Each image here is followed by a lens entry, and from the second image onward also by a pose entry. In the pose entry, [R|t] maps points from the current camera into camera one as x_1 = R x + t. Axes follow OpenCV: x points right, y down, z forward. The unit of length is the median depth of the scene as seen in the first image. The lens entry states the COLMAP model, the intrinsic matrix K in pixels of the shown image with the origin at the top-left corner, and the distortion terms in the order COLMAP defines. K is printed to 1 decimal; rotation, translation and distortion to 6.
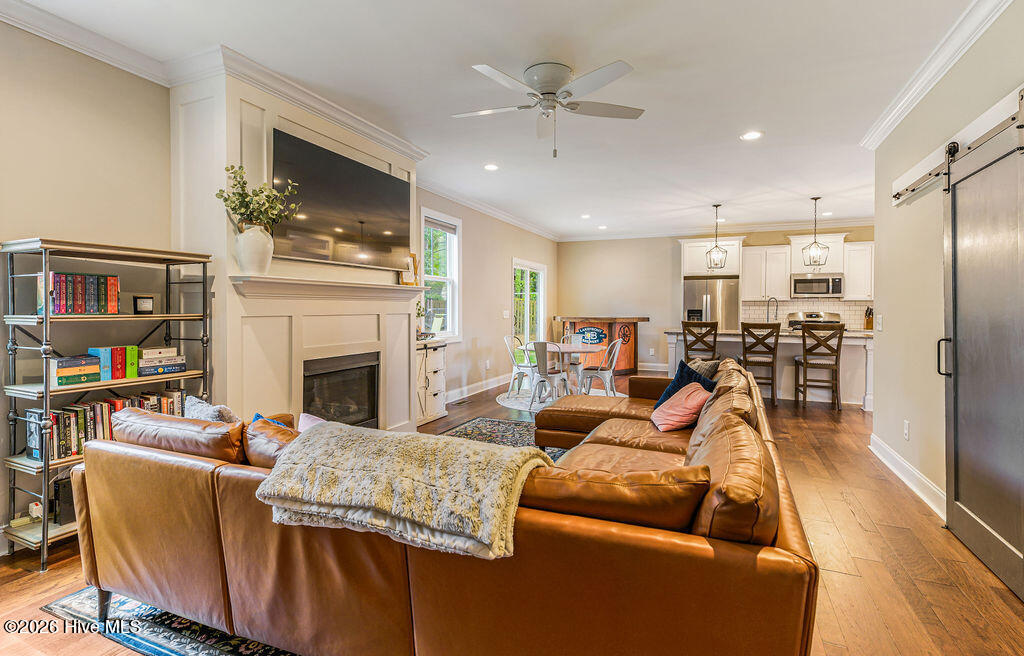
lens RADIAL K [[463.7, 0, 546.8], [0, 463.7, 314.1], [0, 0, 1]] dist [0.016923, 0.000371]
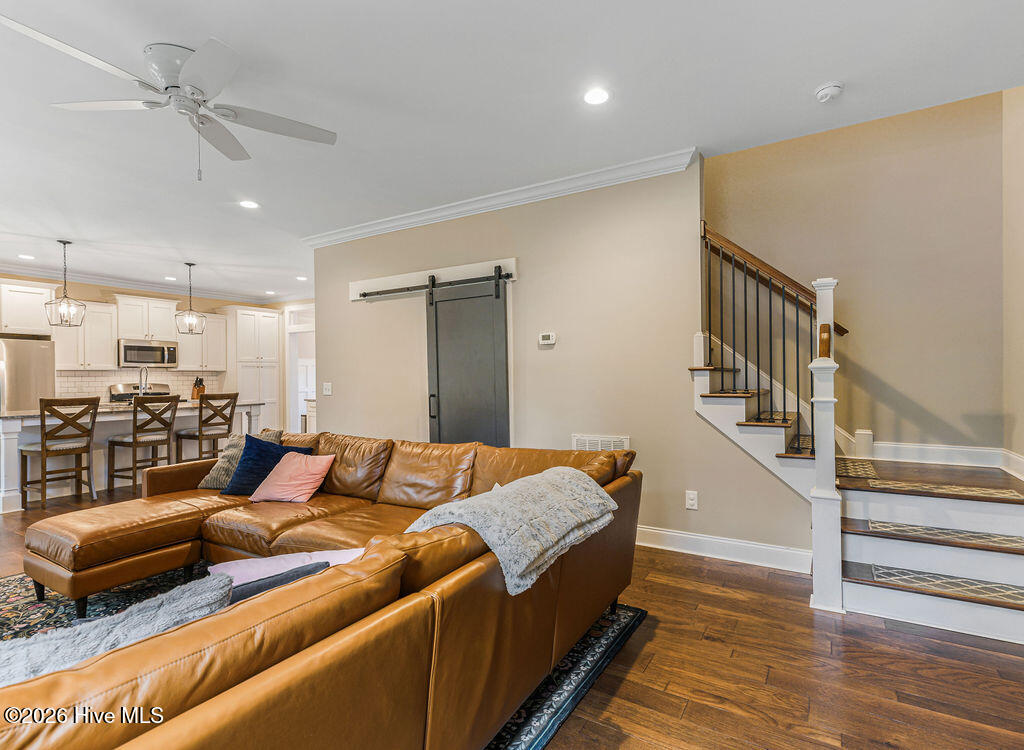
lens RADIAL K [[505.9, 0, 512.8], [0, 505.9, 374.6], [0, 0, 1]] dist [0.001303, 0.000113]
pose [[0.176474, -0.000243, 0.984305, -0.269109], [0.022047, 0.999750, -0.003706, -0.001820], [-0.984058, 0.022355, 0.176435, 0.134949]]
